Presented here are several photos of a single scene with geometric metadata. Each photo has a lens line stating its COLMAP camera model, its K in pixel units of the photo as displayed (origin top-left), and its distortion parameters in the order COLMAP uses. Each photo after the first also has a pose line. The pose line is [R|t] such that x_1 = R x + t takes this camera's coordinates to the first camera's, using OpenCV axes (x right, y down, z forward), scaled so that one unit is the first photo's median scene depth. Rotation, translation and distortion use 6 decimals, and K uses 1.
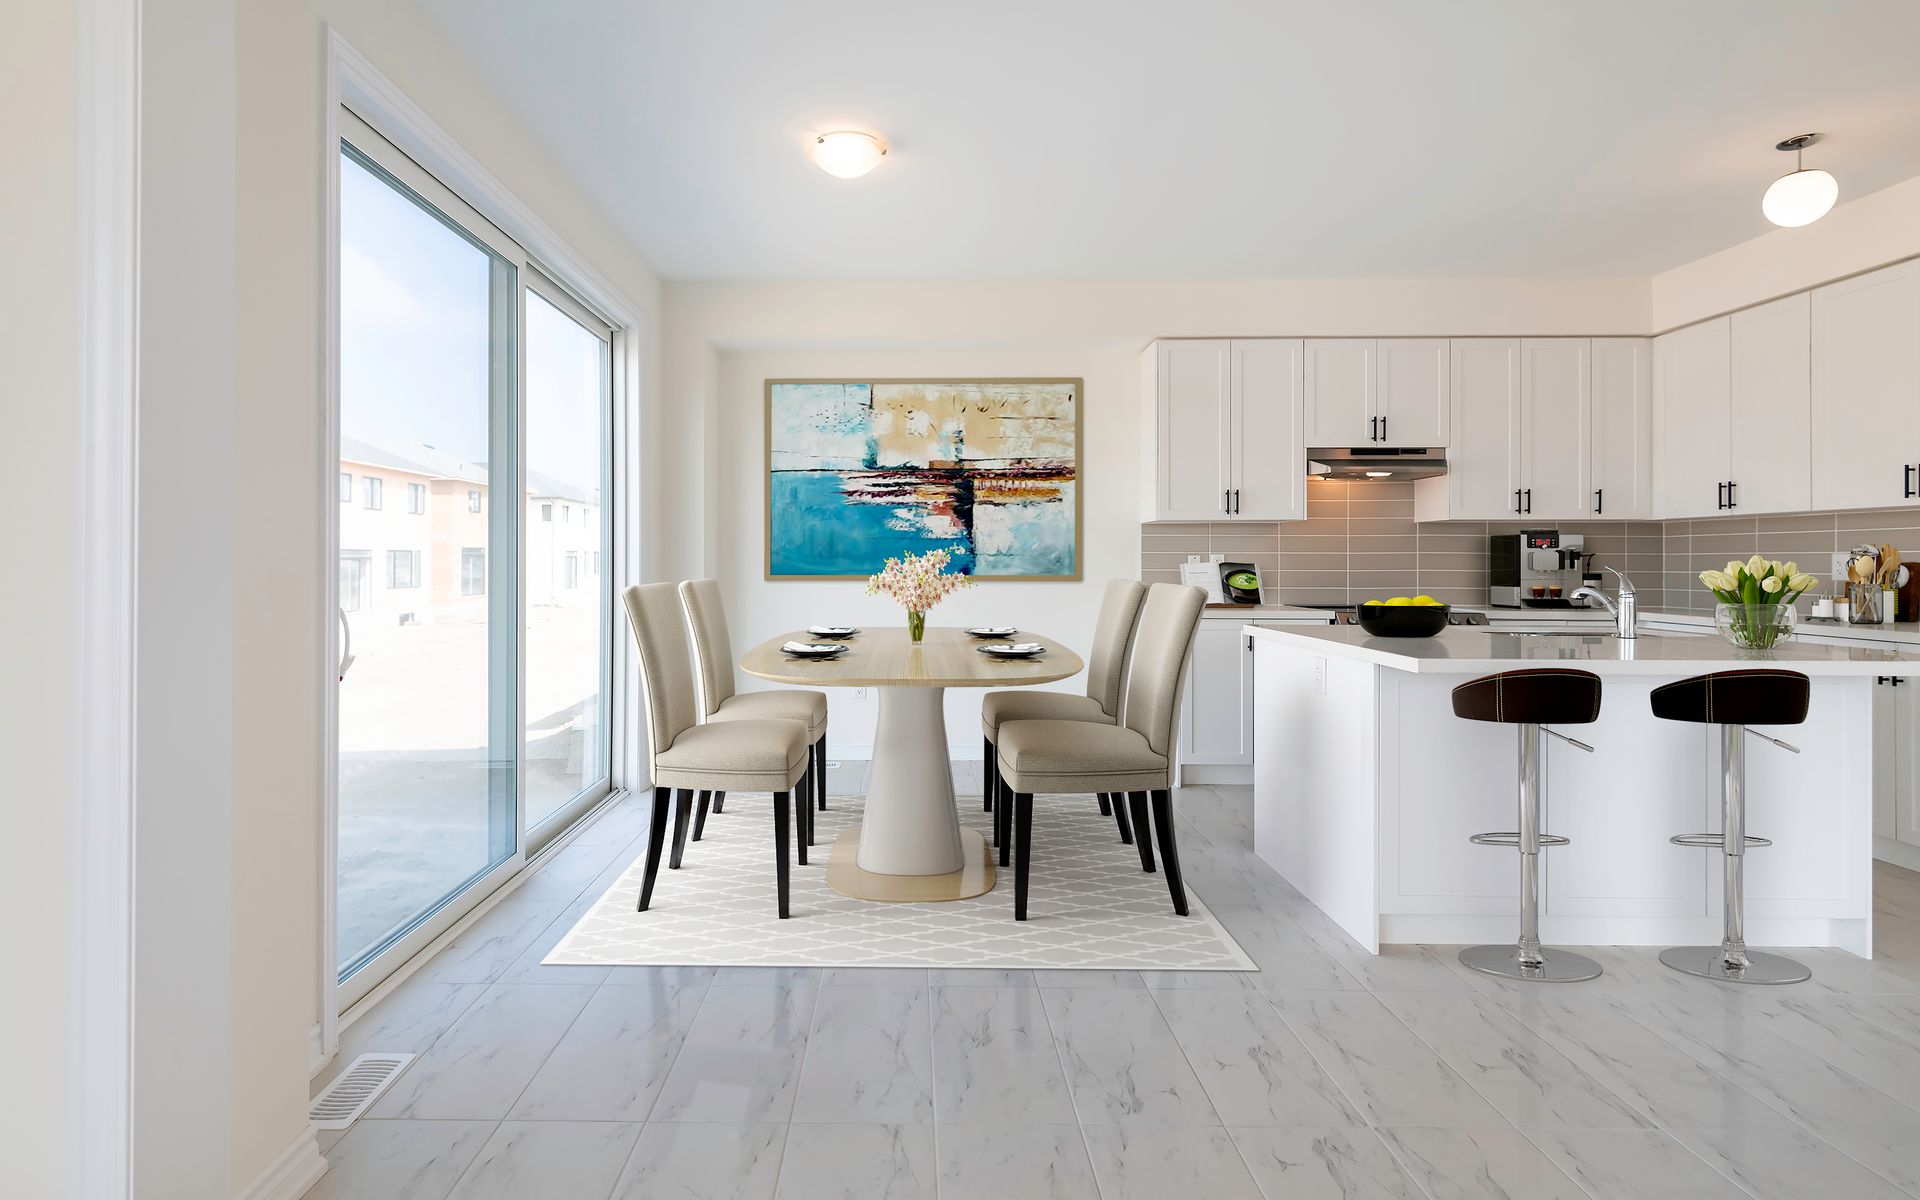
lens RADIAL K [[877.9, 0, 921.7], [0, 877.9, 552.9], [0, 0, 1]] dist [0.008755, -0.005068]
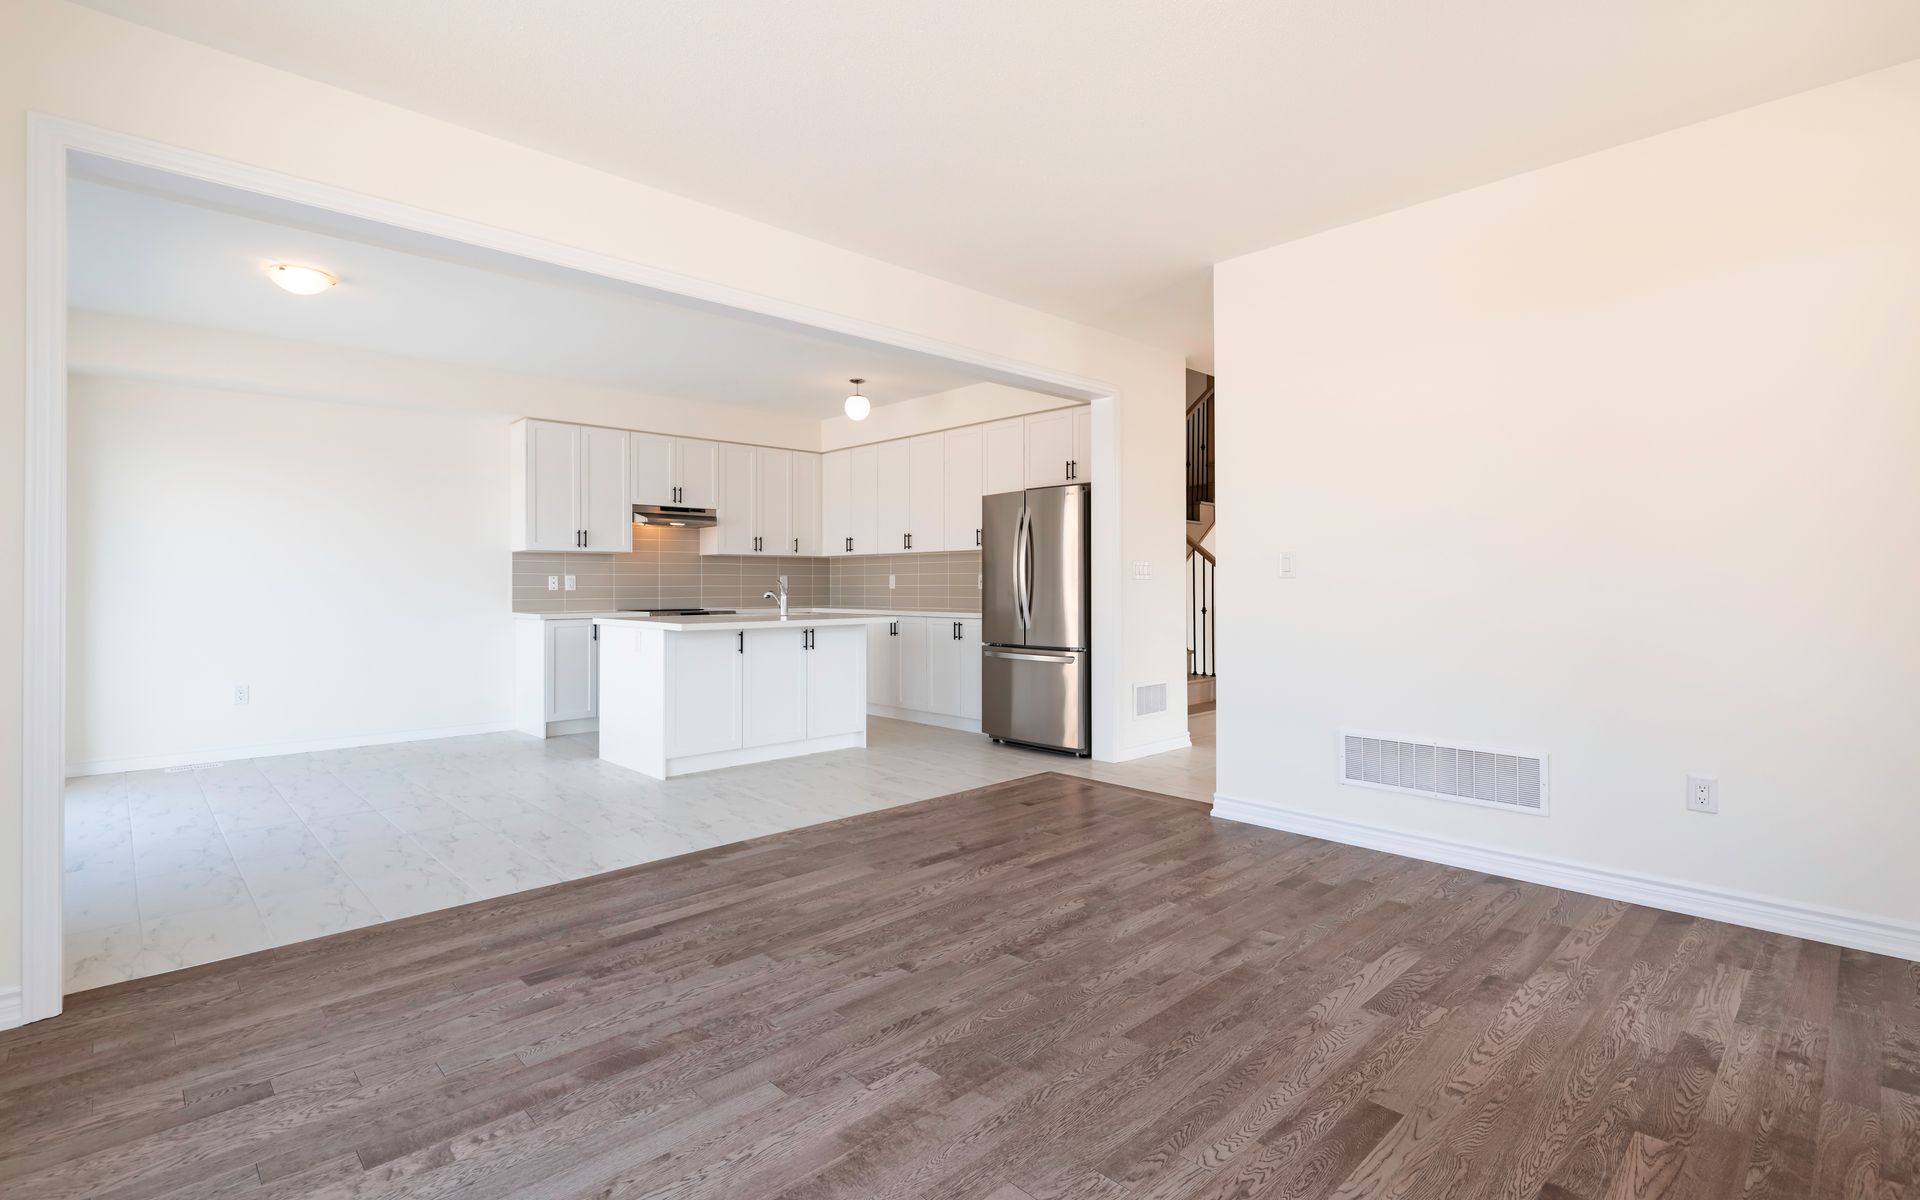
lens RADIAL K [[877.9, 0, 946.1], [0, 877.9, 580.9], [0, 0, 1]] dist [0.008755, -0.005068]
pose [[0.732655, -0.000178, 0.680600, -0.192065], [-0.001817, 0.999996, 0.002218, 0.007143], [-0.680597, -0.002862, 0.732652, -0.467091]]
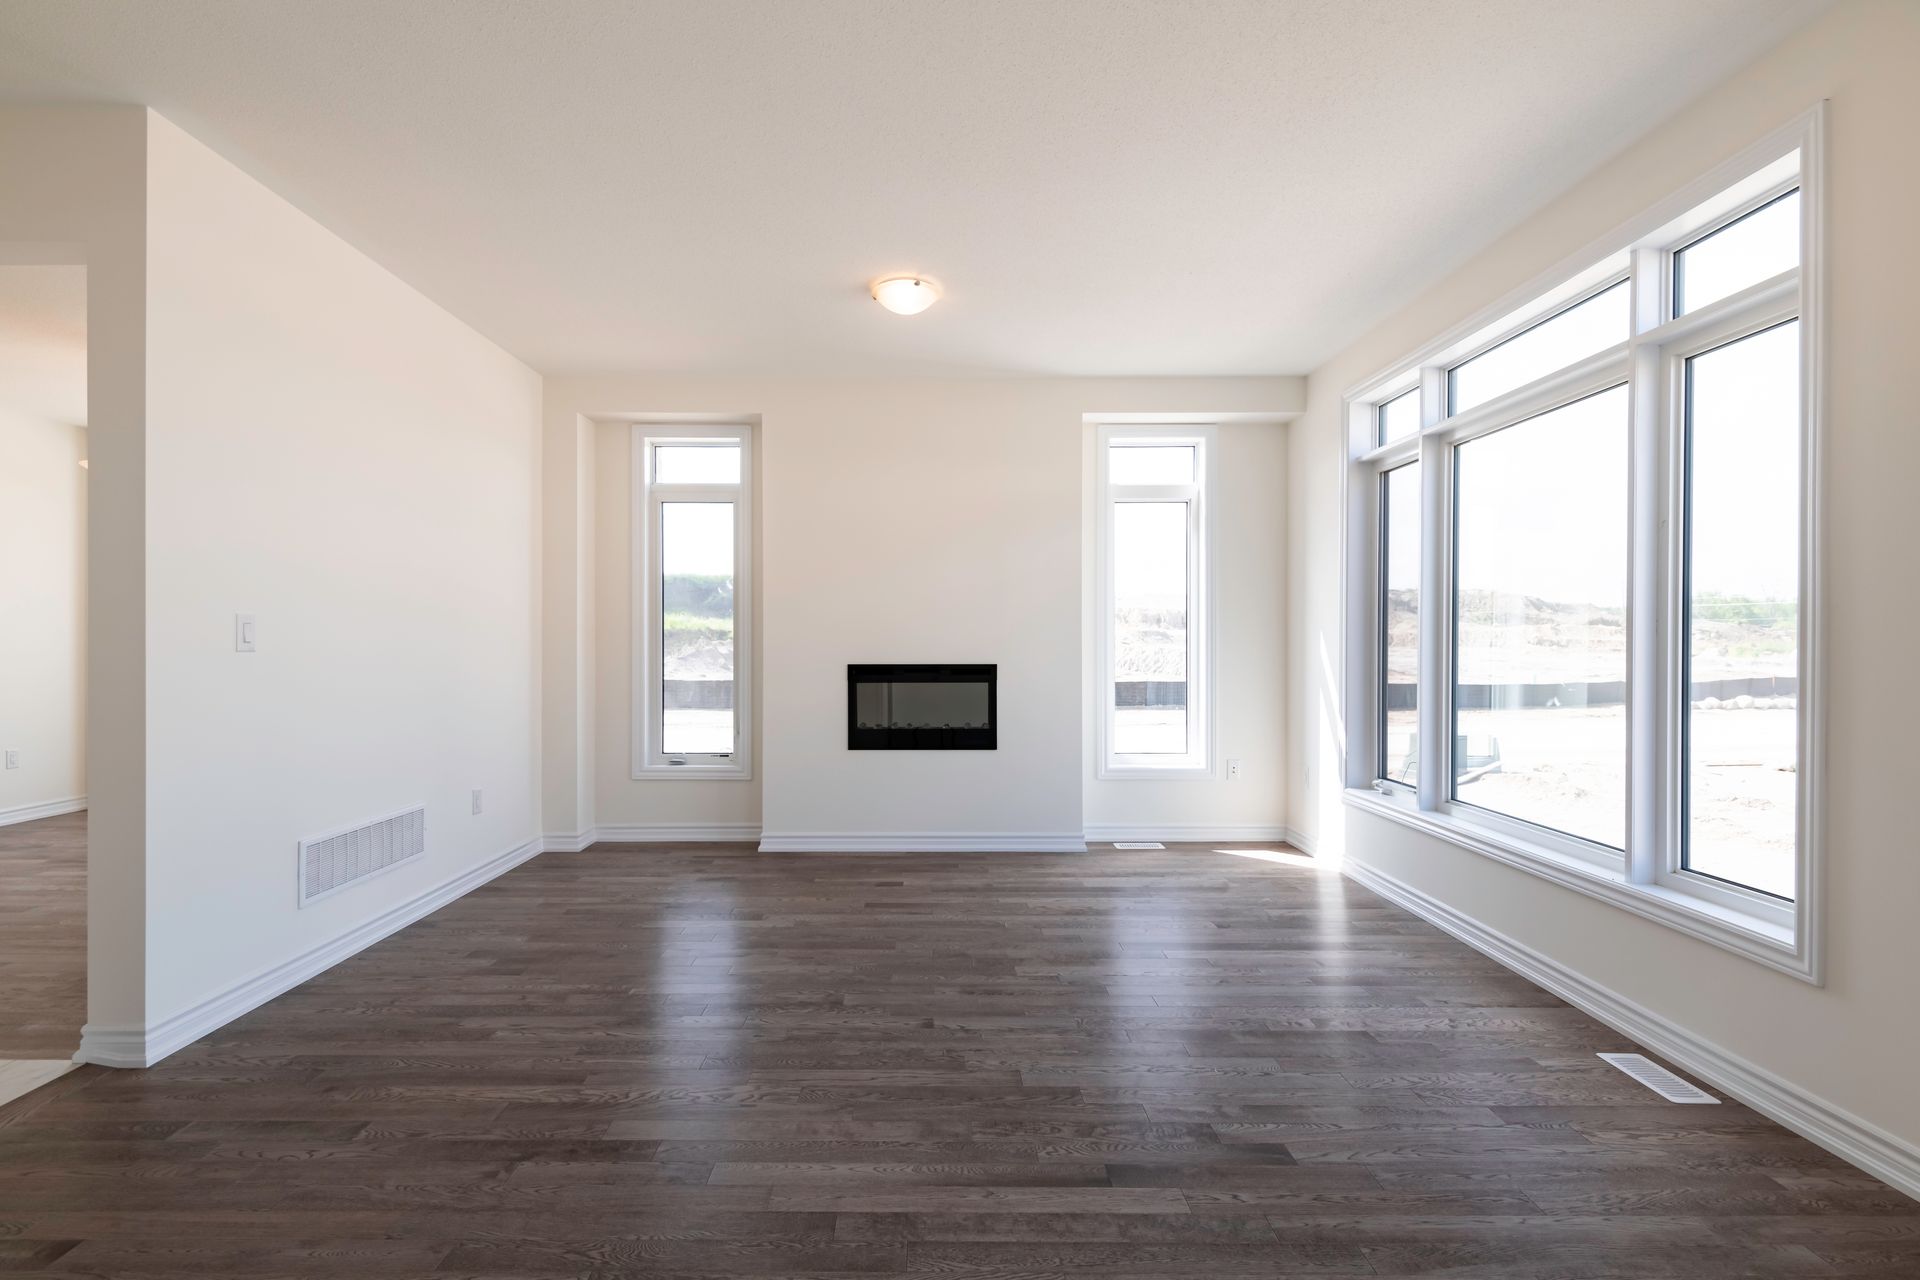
lens RADIAL K [[918.8, 0, 949.7], [0, 918.8, 646.3], [0, 0, 1]] dist [-0.000531, -0.005852]
pose [[-0.999642, -0.000049, -0.026764, 0.162881], [0.000063, 0.999991, -0.004180, 0.005609], [0.026764, -0.004180, -0.999633, 0.544118]]
